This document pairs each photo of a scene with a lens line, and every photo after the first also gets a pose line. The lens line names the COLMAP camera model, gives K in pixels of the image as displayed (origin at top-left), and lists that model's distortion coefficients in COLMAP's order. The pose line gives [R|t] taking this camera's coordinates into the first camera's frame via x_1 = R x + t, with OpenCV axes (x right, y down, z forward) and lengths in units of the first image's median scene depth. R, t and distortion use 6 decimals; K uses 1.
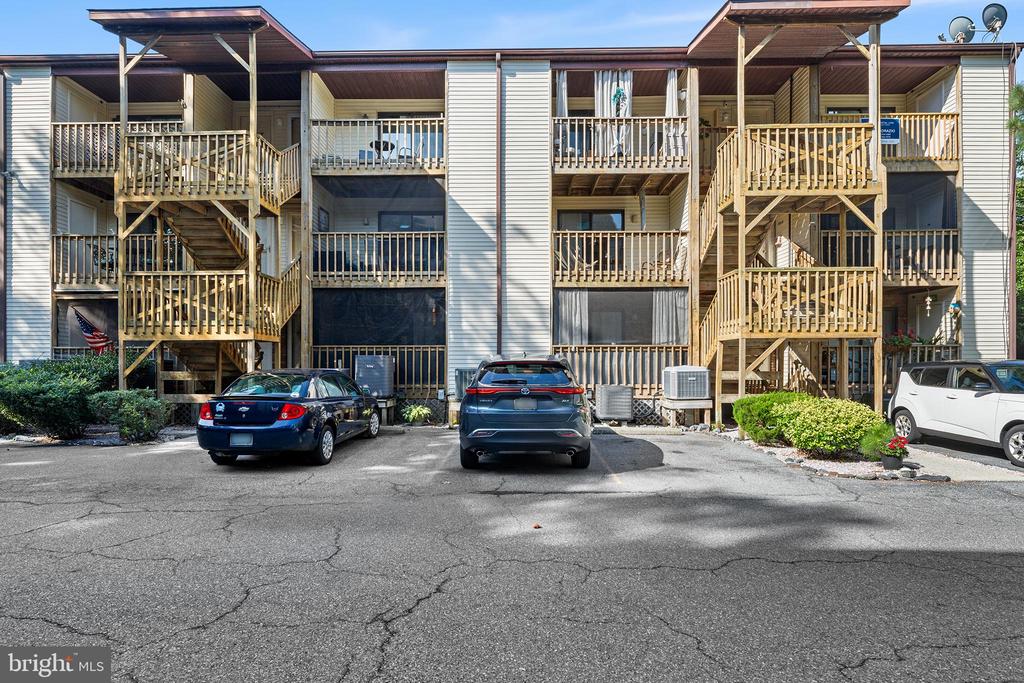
lens RADIAL K [[543.8, 0, 509.4], [0, 543.8, 354.6], [0, 0, 1]] dist [-0.002776, -0.000474]
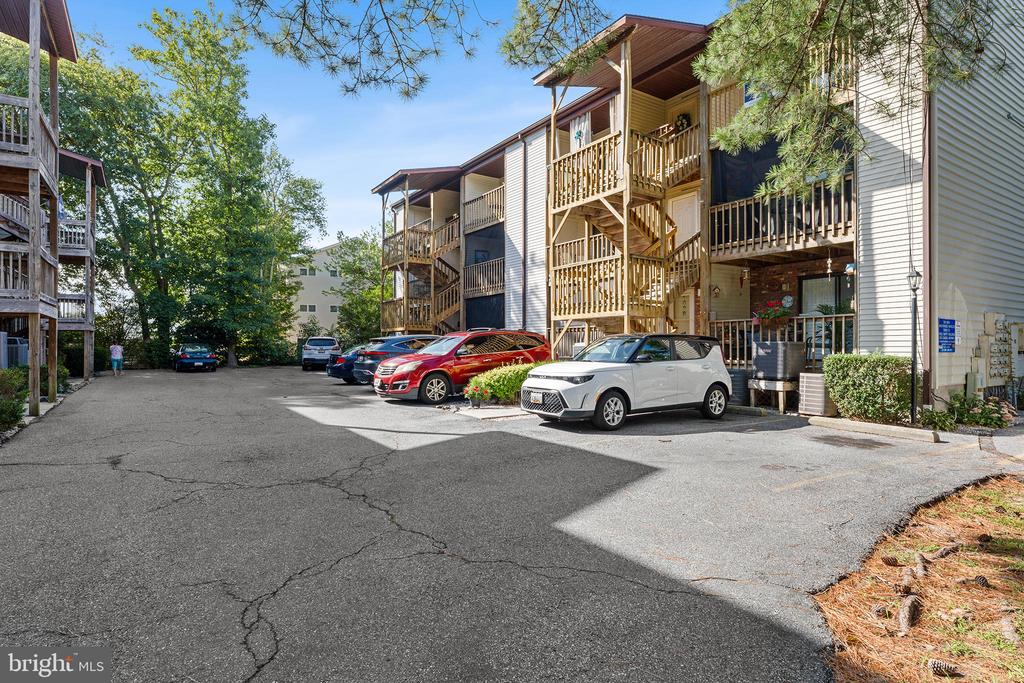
lens RADIAL K [[543.8, 0, 509.4], [0, 543.8, 354.6], [0, 0, 1]] dist [-0.002776, -0.000474]
pose [[0.569886, 0.013566, -0.821612, 1.202138], [0.005317, 0.999782, 0.020196, 0.024355], [0.821707, -0.015878, 0.569689, 0.107922]]
